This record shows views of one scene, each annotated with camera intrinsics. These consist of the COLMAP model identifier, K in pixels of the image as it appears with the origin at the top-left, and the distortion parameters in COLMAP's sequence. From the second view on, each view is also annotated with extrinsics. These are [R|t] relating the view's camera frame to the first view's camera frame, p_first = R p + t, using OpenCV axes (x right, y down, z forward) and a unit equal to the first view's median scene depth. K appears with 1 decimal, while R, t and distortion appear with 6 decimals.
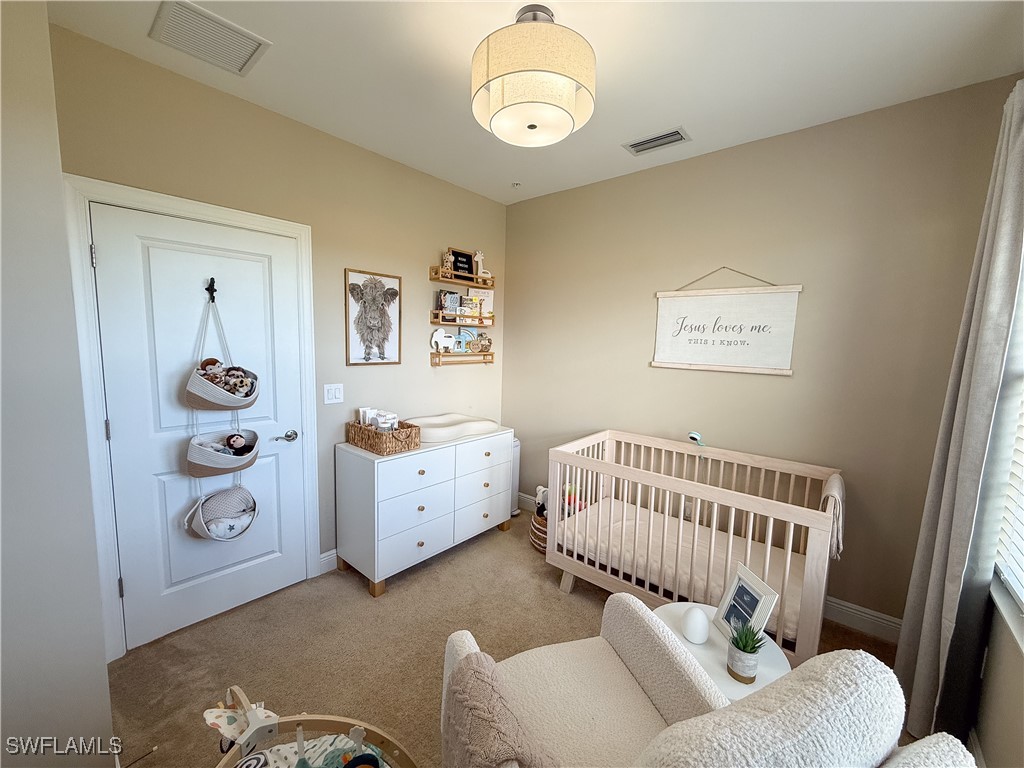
lens RADIAL K [[409.1, 0, 510.6], [0, 409.1, 384.9], [0, 0, 1]] dist [0.000374, 0.000123]
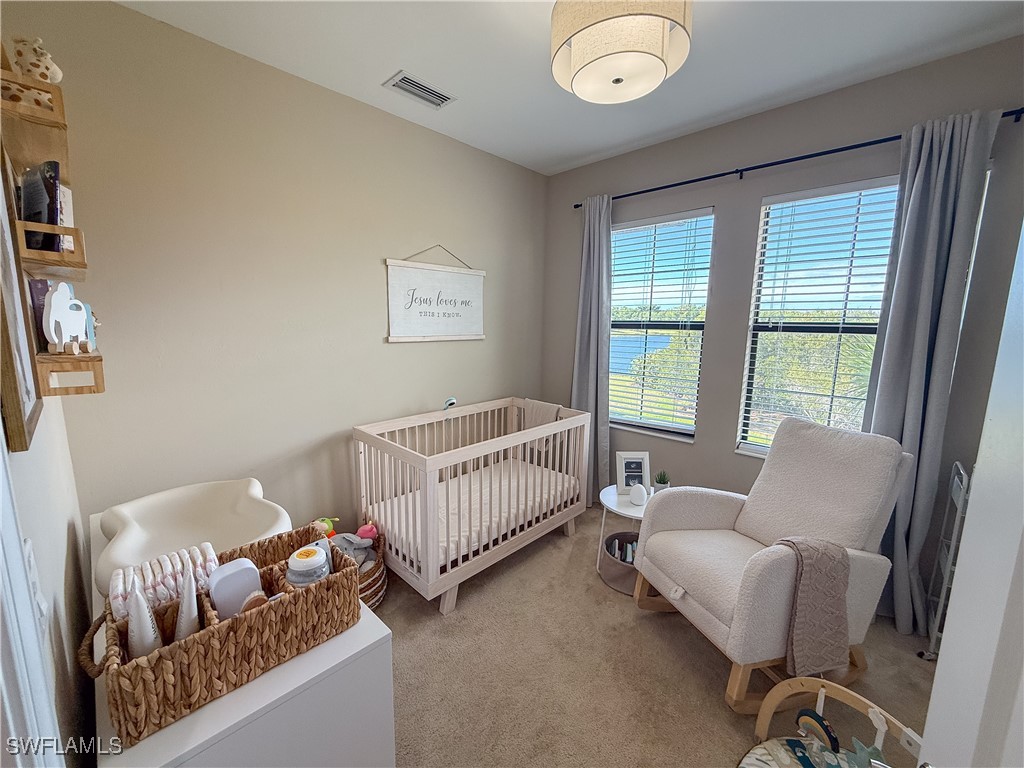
lens RADIAL K [[409.1, 0, 510.6], [0, 409.1, 384.9], [0, 0, 1]] dist [0.000374, 0.000123]
pose [[0.045495, -0.178517, 0.982884, -0.612432], [0.105043, 0.979304, 0.173004, -0.090790], [-0.993426, 0.095374, 0.063306, 0.772996]]
